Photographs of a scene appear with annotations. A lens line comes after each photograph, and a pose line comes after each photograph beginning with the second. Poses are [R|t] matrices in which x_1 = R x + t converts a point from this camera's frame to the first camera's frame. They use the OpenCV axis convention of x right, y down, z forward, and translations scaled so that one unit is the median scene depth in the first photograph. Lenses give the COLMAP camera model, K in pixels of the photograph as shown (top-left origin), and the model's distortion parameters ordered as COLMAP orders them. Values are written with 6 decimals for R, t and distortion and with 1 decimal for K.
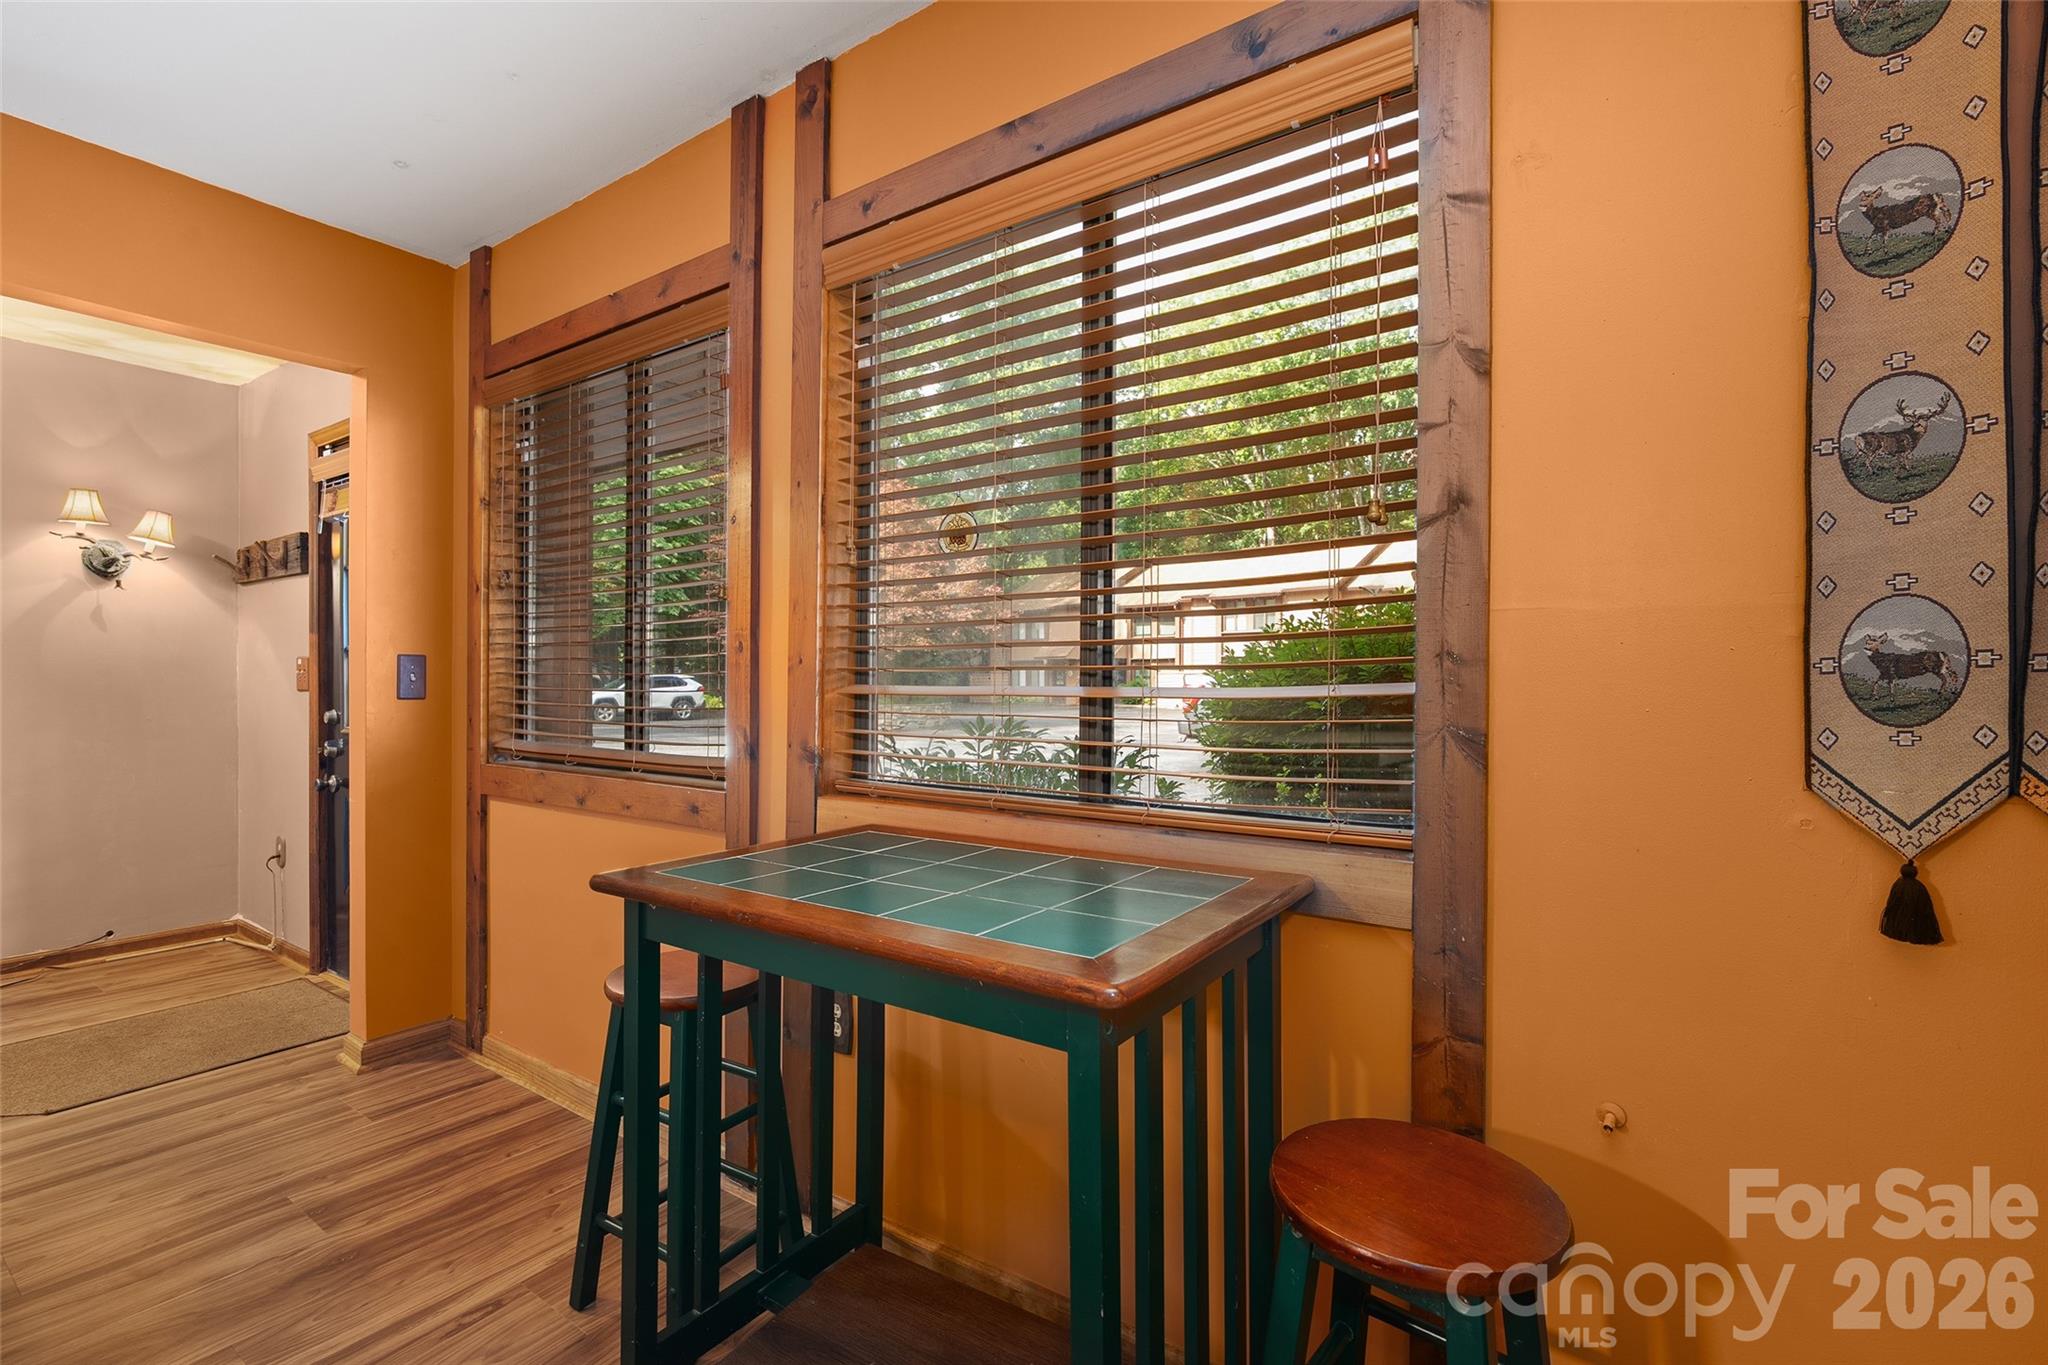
lens RADIAL K [[921.6, 0, 1021.7], [0, 921.6, 687.7], [0, 0, 1]] dist [-0.007882, 0.003248]
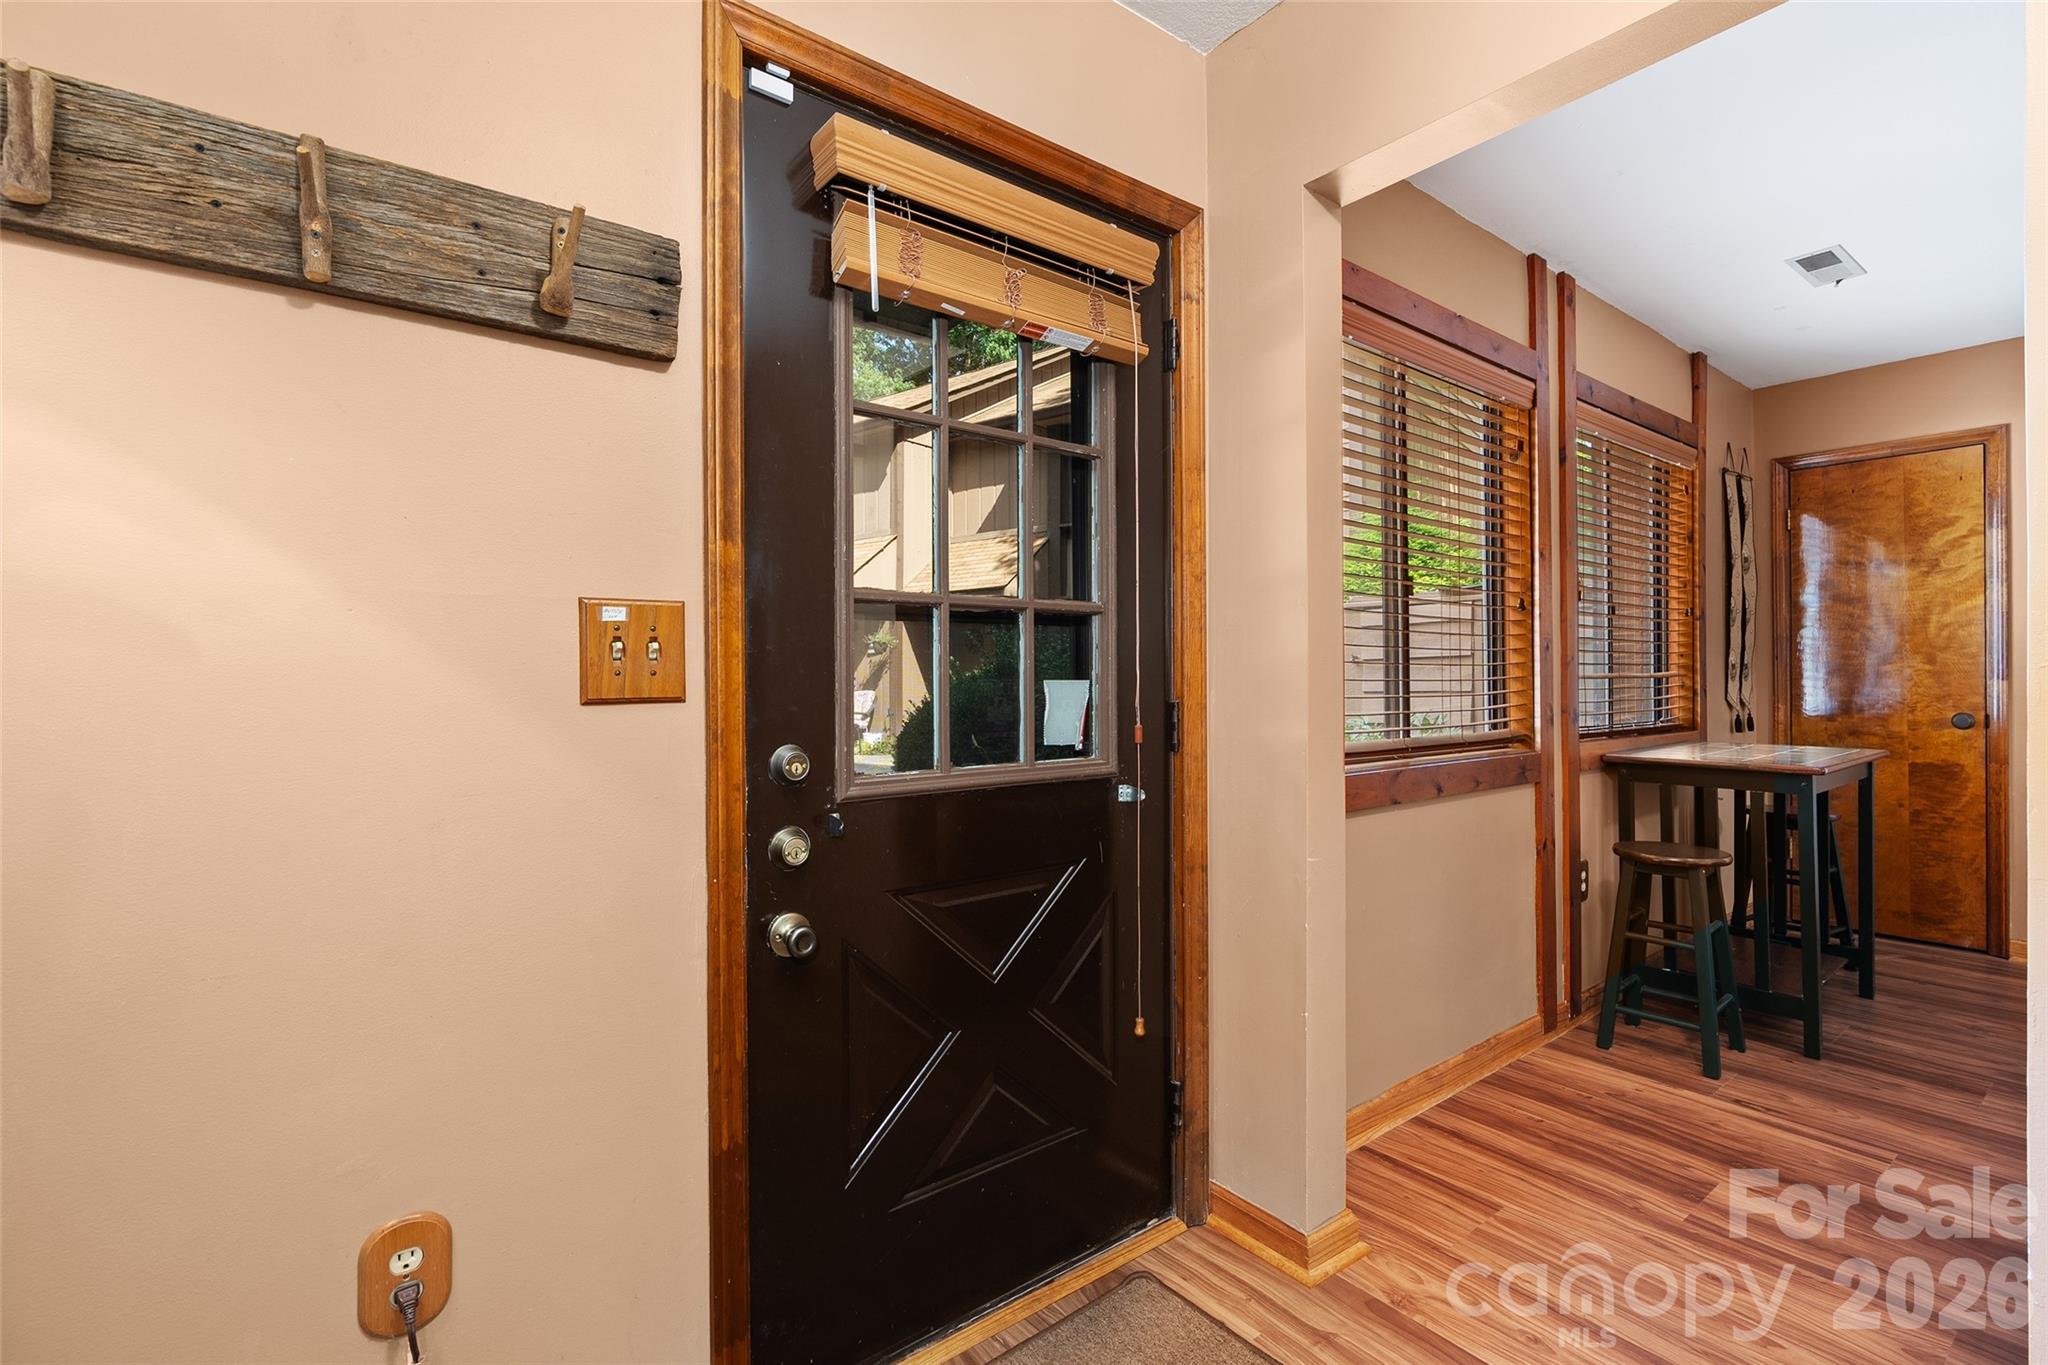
lens RADIAL K [[921.6, 0, 1023.9], [0, 921.6, 676.3], [0, 0, 1]] dist [-0.007882, 0.003248]
pose [[0.297916, -0.004540, 0.954581, -2.132017], [0.015040, 0.999887, 0.000062, -0.010813], [-0.954474, 0.014338, 0.297950, 1.526681]]
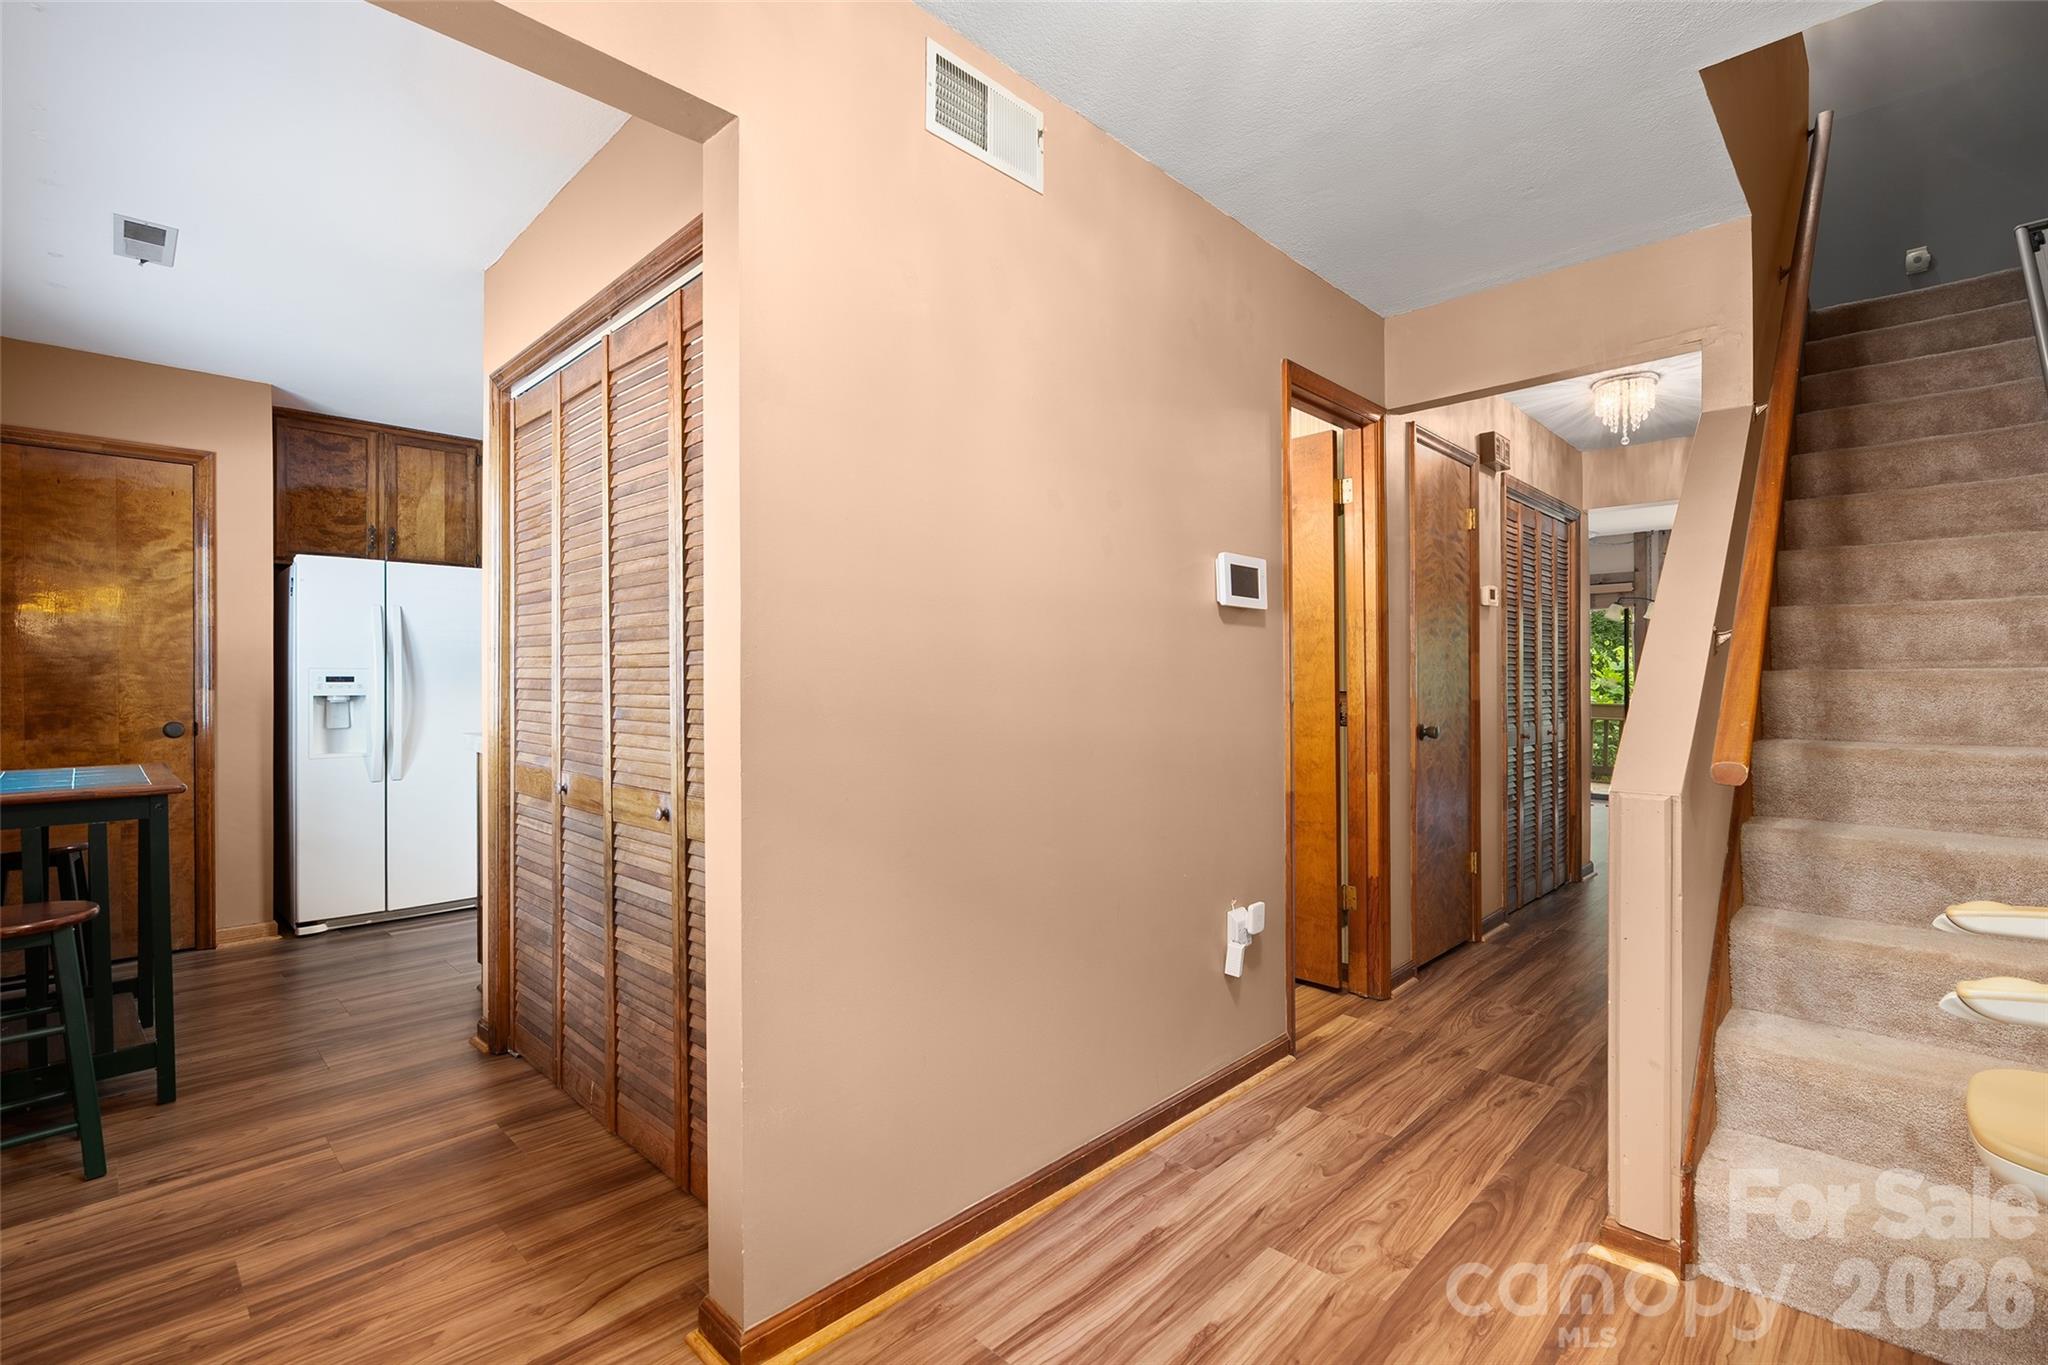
lens RADIAL K [[921.6, 0, 1014.5], [0, 921.6, 674.9], [0, 0, 1]] dist [-0.007882, 0.003248]
pose [[-0.986342, 0.004554, 0.164645, -1.799578], [0.005980, 0.999949, 0.008170, -0.011419], [-0.164599, 0.009043, -0.986319, 1.890214]]
